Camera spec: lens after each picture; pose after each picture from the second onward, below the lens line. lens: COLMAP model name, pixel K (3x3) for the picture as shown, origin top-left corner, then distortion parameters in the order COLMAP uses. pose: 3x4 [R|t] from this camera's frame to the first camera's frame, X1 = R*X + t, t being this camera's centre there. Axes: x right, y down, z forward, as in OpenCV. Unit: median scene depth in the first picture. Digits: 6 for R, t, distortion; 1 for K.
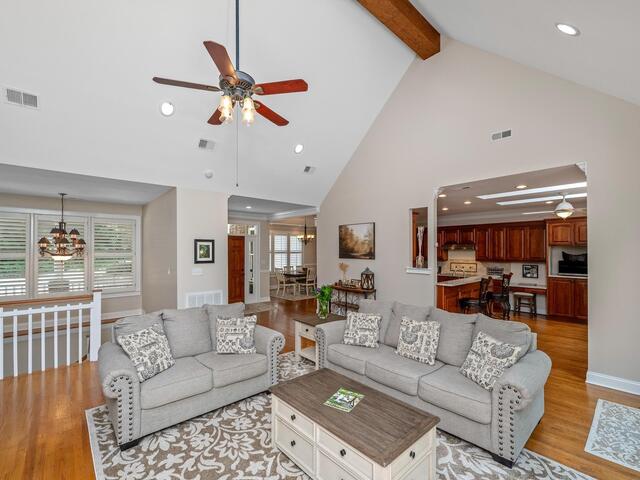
lens RADIAL K [[288.2, 0, 321.9], [0, 288.2, 249.5], [0, 0, 1]] dist [0.001617, 0.001304]
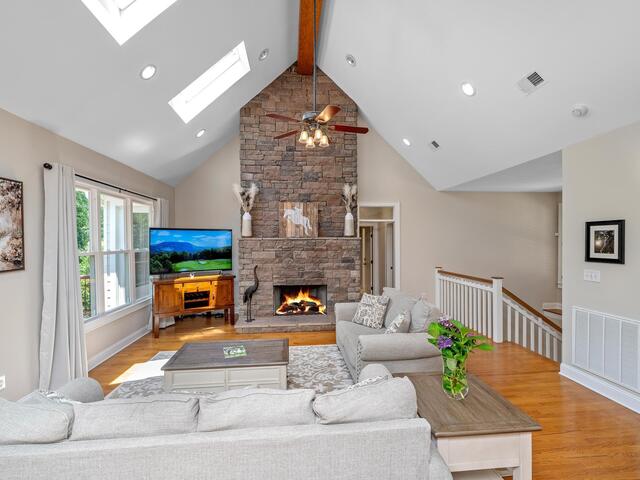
lens RADIAL K [[288.2, 0, 320.4], [0, 288.2, 242.8], [0, 0, 1]] dist [0.001617, 0.001304]
pose [[-0.597047, 0.007867, -0.802168, 0.327635], [0.006067, 0.999968, 0.005292, 0.001640], [0.802183, -0.001707, -0.597076, 0.758892]]
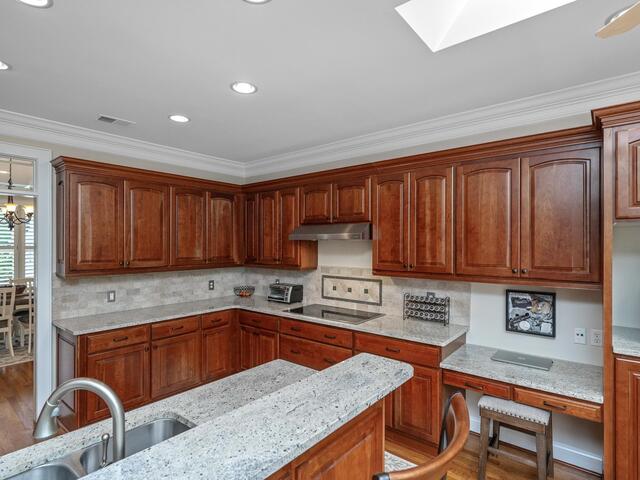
lens RADIAL K [[345.8, 0, 313.6], [0, 345.8, 243.3], [0, 0, 1]] dist [0.001393, -0.001377]
pose [[0.990832, 0.001099, 0.135092, 0.543862], [-0.001301, 0.999998, 0.001405, 0.004858], [-0.135091, -0.001568, 0.990832, 0.813495]]
